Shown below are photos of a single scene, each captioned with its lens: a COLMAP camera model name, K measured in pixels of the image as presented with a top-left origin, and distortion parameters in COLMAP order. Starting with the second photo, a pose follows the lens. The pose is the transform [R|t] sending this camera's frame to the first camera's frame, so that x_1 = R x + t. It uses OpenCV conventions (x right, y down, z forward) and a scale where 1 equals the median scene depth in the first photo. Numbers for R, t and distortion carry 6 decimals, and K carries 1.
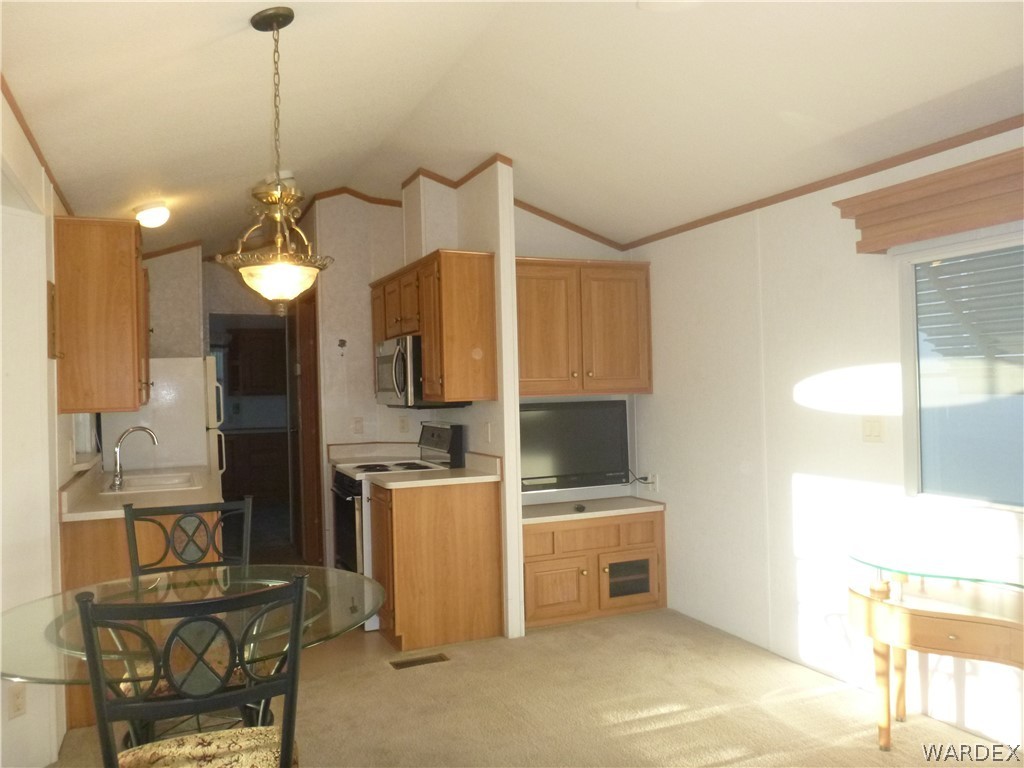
lens RADIAL K [[799.7, 0, 514.9], [0, 799.7, 382.1], [0, 0, 1]] dist [-0.048422, 0.021693]
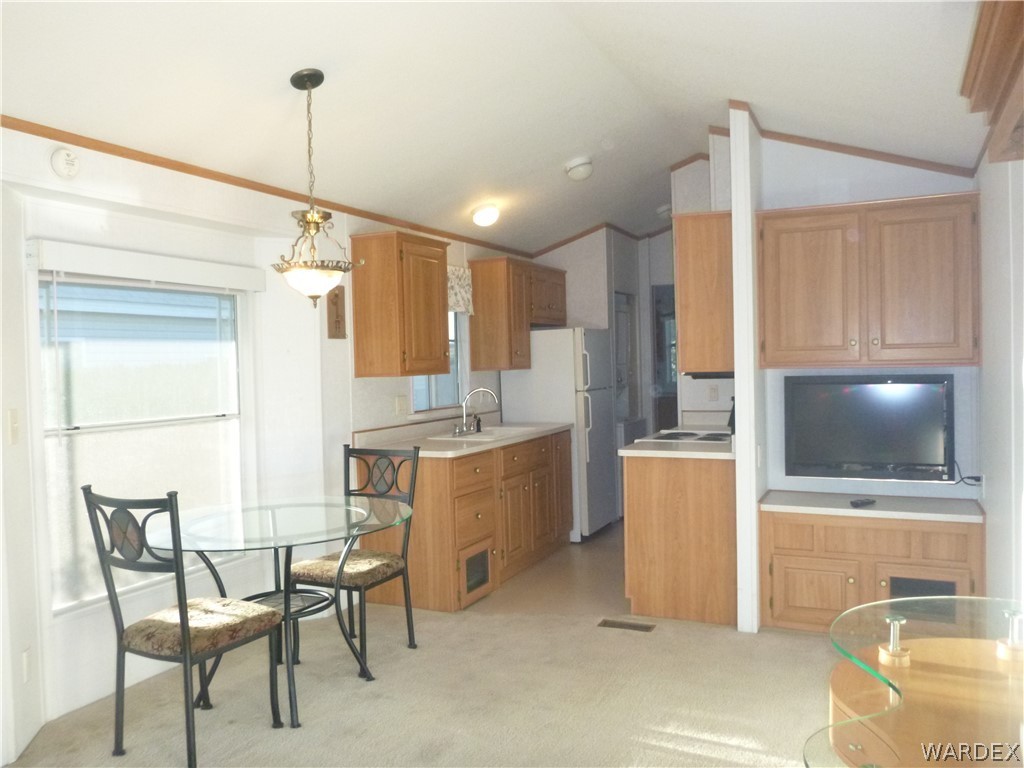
lens RADIAL K [[799.7, 0, 515.5], [0, 799.7, 381.8], [0, 0, 1]] dist [-0.048422, 0.021693]
pose [[0.656732, 0.029669, -0.753540, 0.481721], [0.009532, 0.998819, 0.047634, -0.011601], [0.754064, -0.038465, 0.655674, 0.202117]]
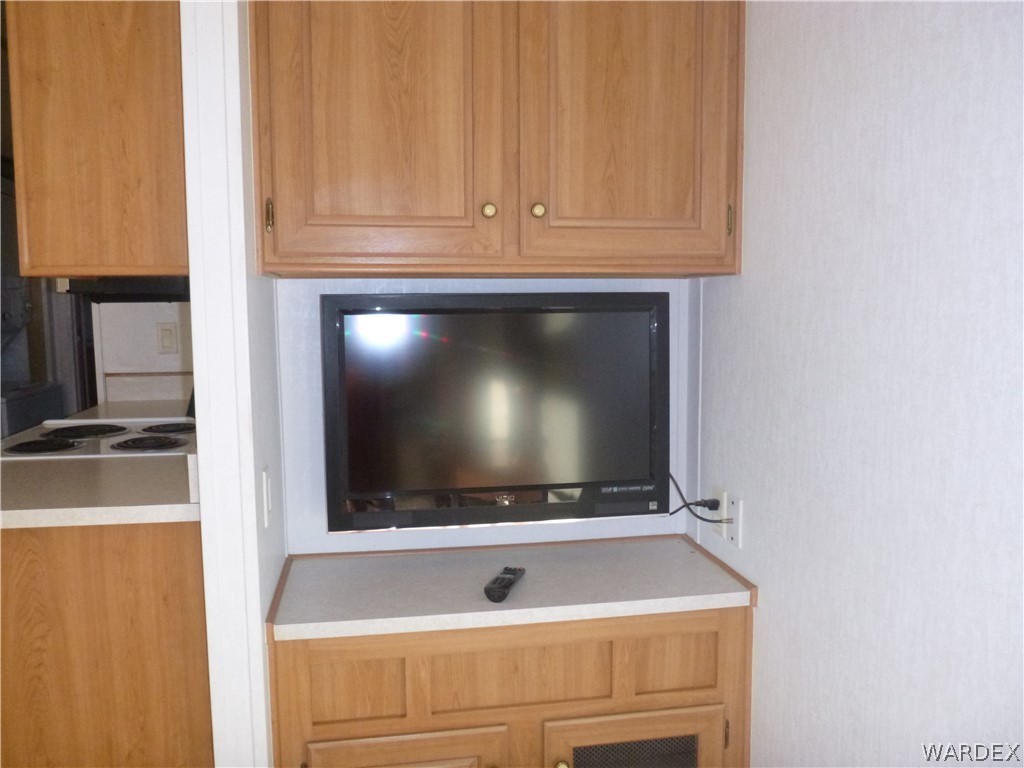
lens RADIAL K [[799.7, 0, 512.0], [0, 799.7, 379.3], [0, 0, 1]] dist [-0.048422, 0.021693]
pose [[0.970990, 0.042646, -0.235285, 0.173396], [-0.016800, 0.993703, 0.110781, 0.025292], [0.238528, -0.103614, 0.965592, 0.688694]]
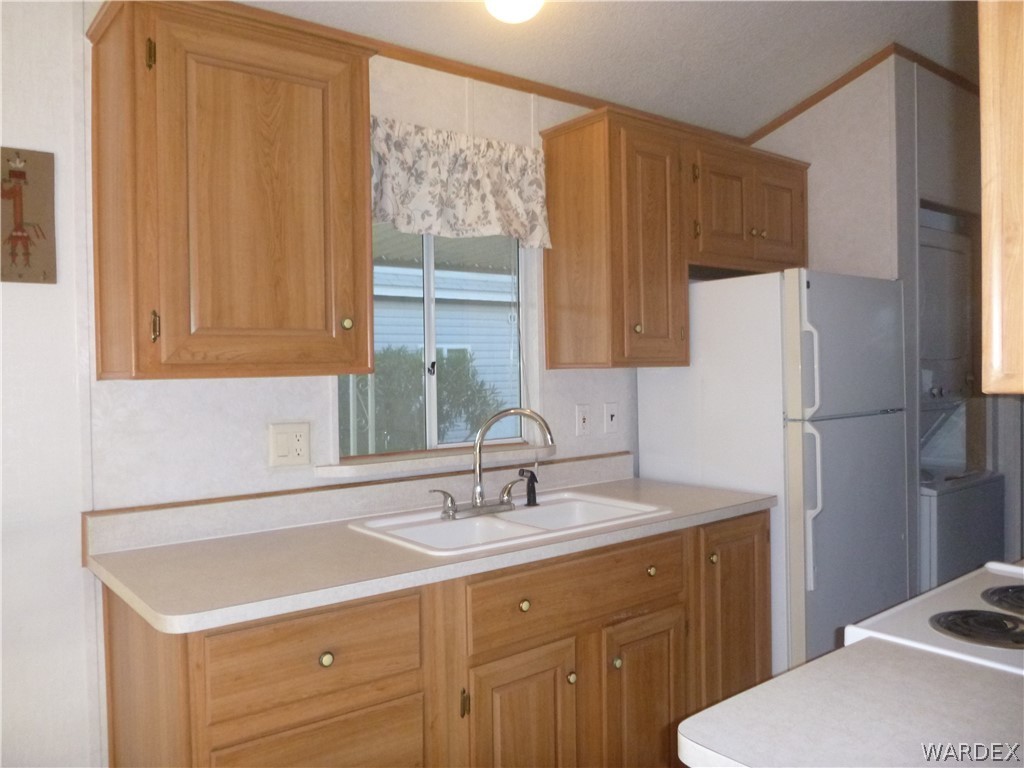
lens RADIAL K [[799.7, 0, 513.7], [0, 799.7, 382.2], [0, 0, 1]] dist [-0.048422, 0.021693]
pose [[0.260561, 0.044695, -0.964422, 0.043275], [0.009052, 0.998771, 0.048733, 0.012317], [0.965415, -0.021428, 0.259837, 0.809835]]
